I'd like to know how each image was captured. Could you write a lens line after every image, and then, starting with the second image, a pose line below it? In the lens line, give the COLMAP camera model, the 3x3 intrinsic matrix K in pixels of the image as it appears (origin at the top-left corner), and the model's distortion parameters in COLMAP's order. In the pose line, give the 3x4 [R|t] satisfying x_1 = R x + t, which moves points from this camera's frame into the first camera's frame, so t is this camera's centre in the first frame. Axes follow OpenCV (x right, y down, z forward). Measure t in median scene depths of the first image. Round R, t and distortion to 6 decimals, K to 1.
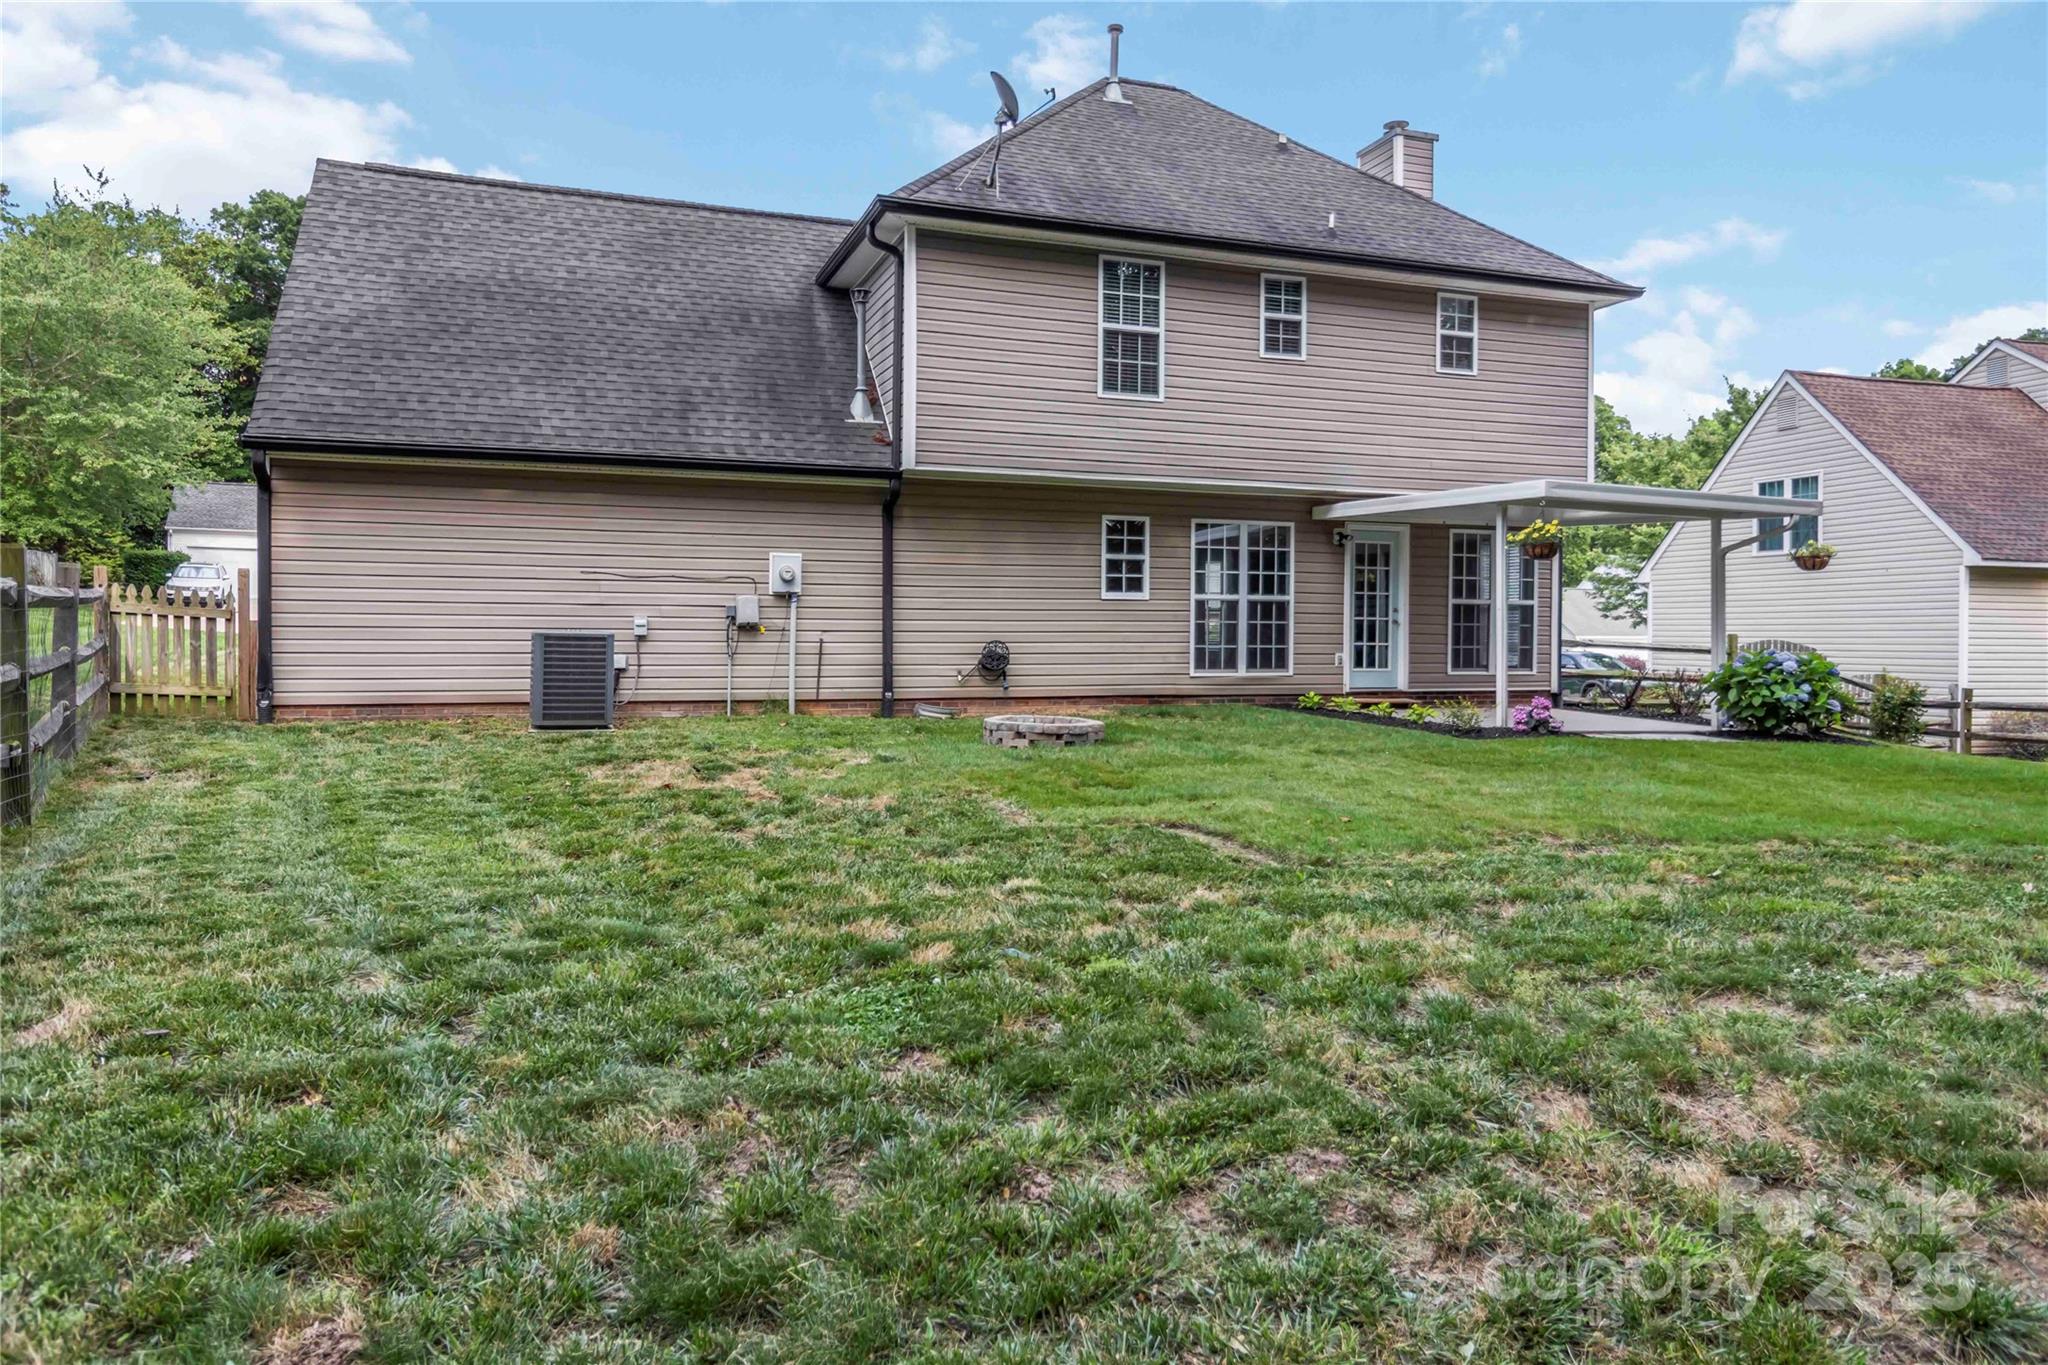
lens RADIAL K [[1266.3, 0, 1094.0], [0, 1266.3, 670.9], [0, 0, 1]] dist [0.009317, -0.013025]
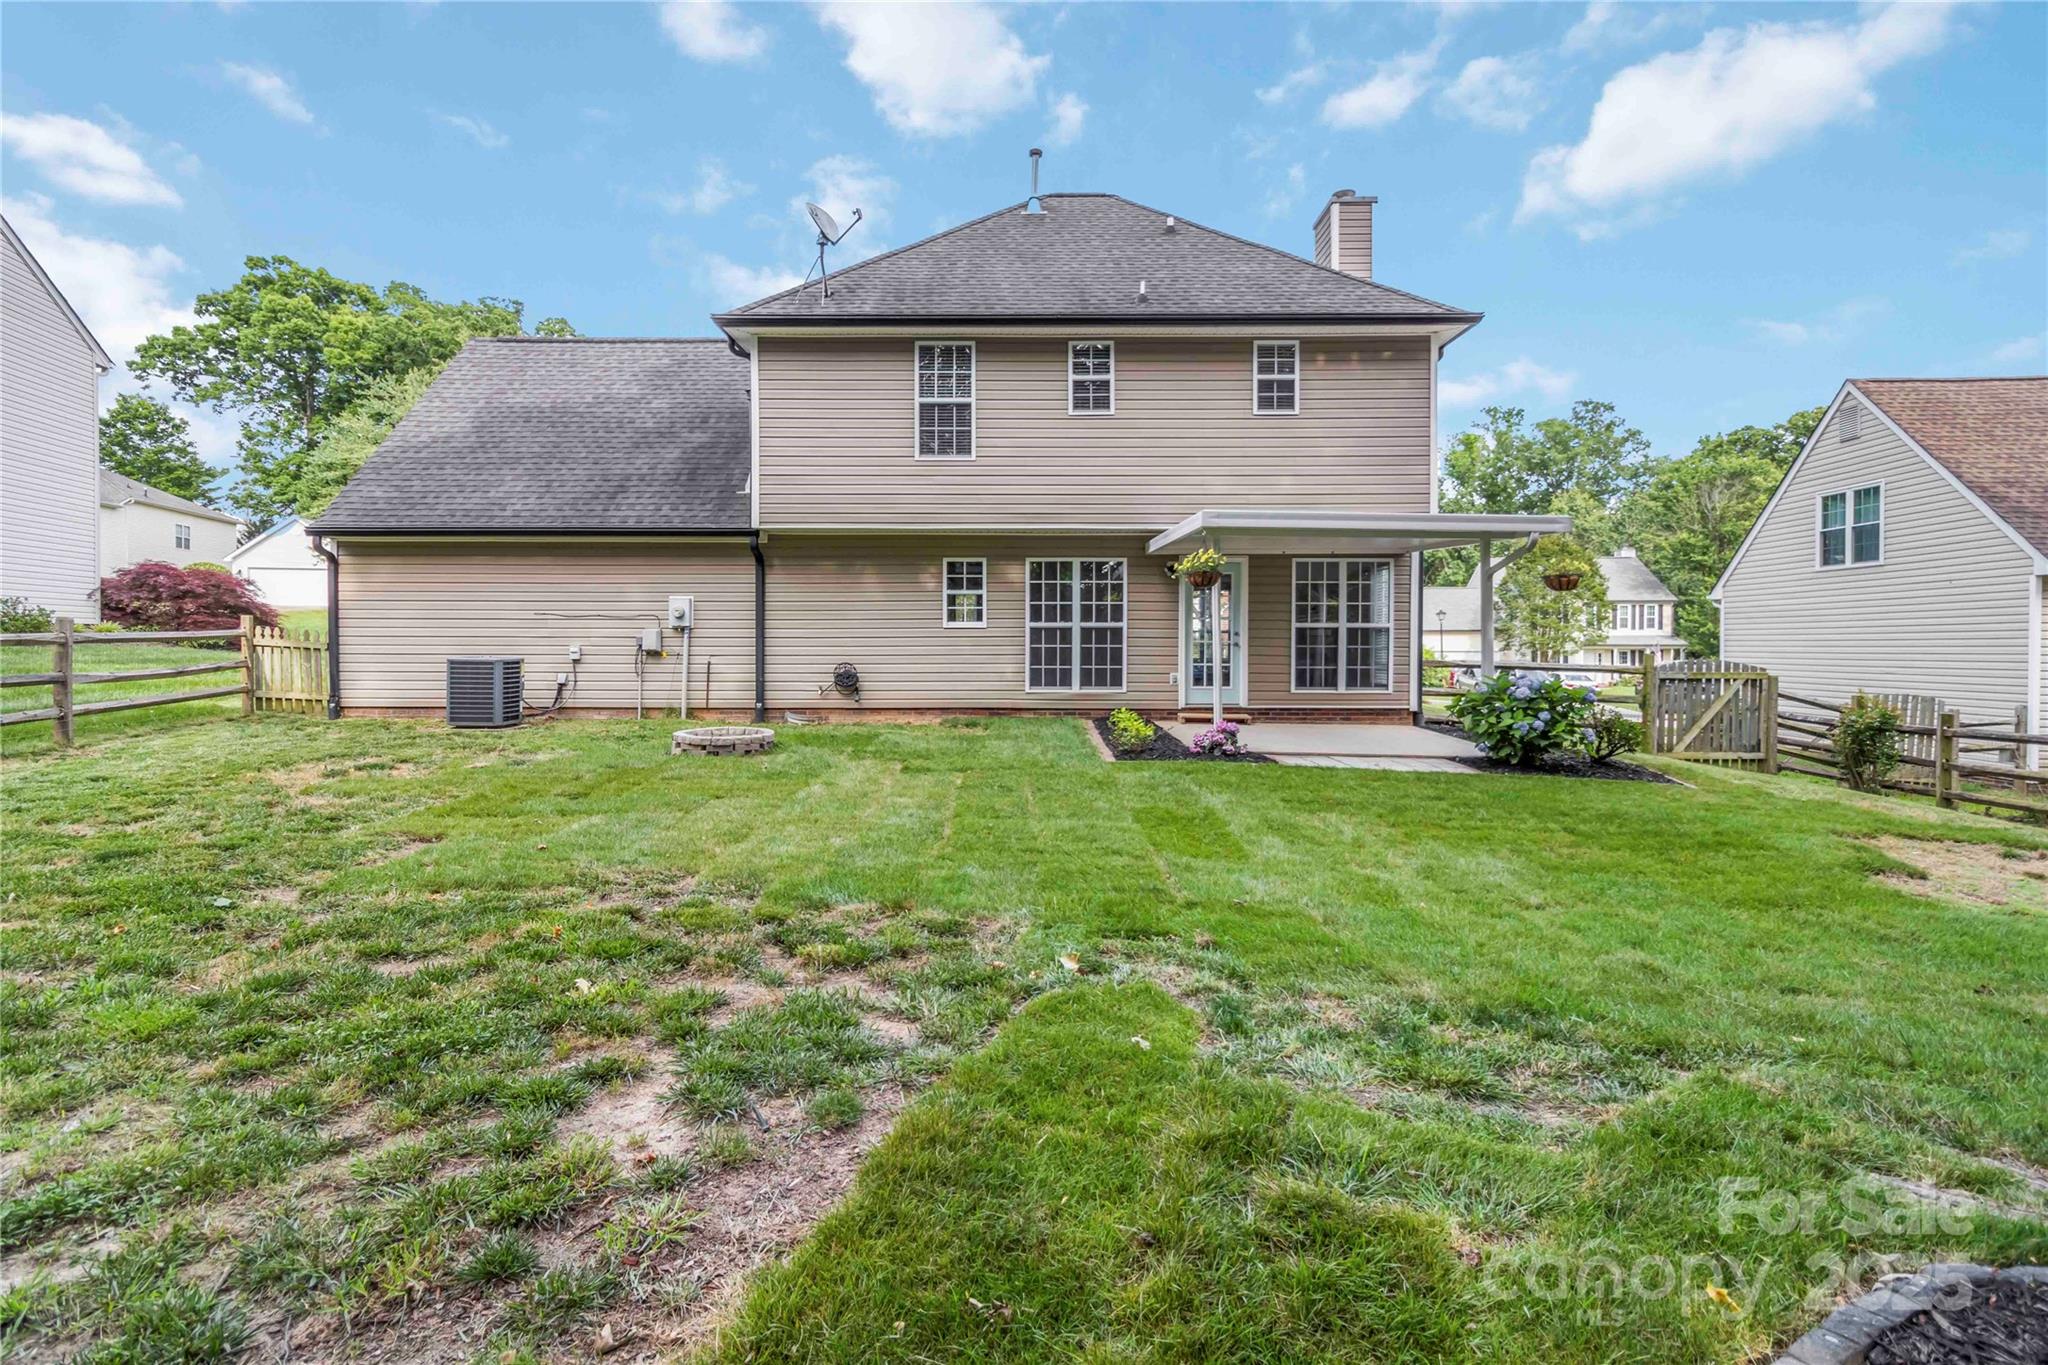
lens RADIAL K [[986.2, 0, 1025.4], [0, 986.2, 674.4], [0, 0, 1]] dist [0.005255, 0.002606]
pose [[0.937899, 0.002328, -0.346901, 0.403048], [-0.006180, 0.999931, -0.009999, -0.003415], [0.346854, 0.011522, 0.937848, 0.150504]]
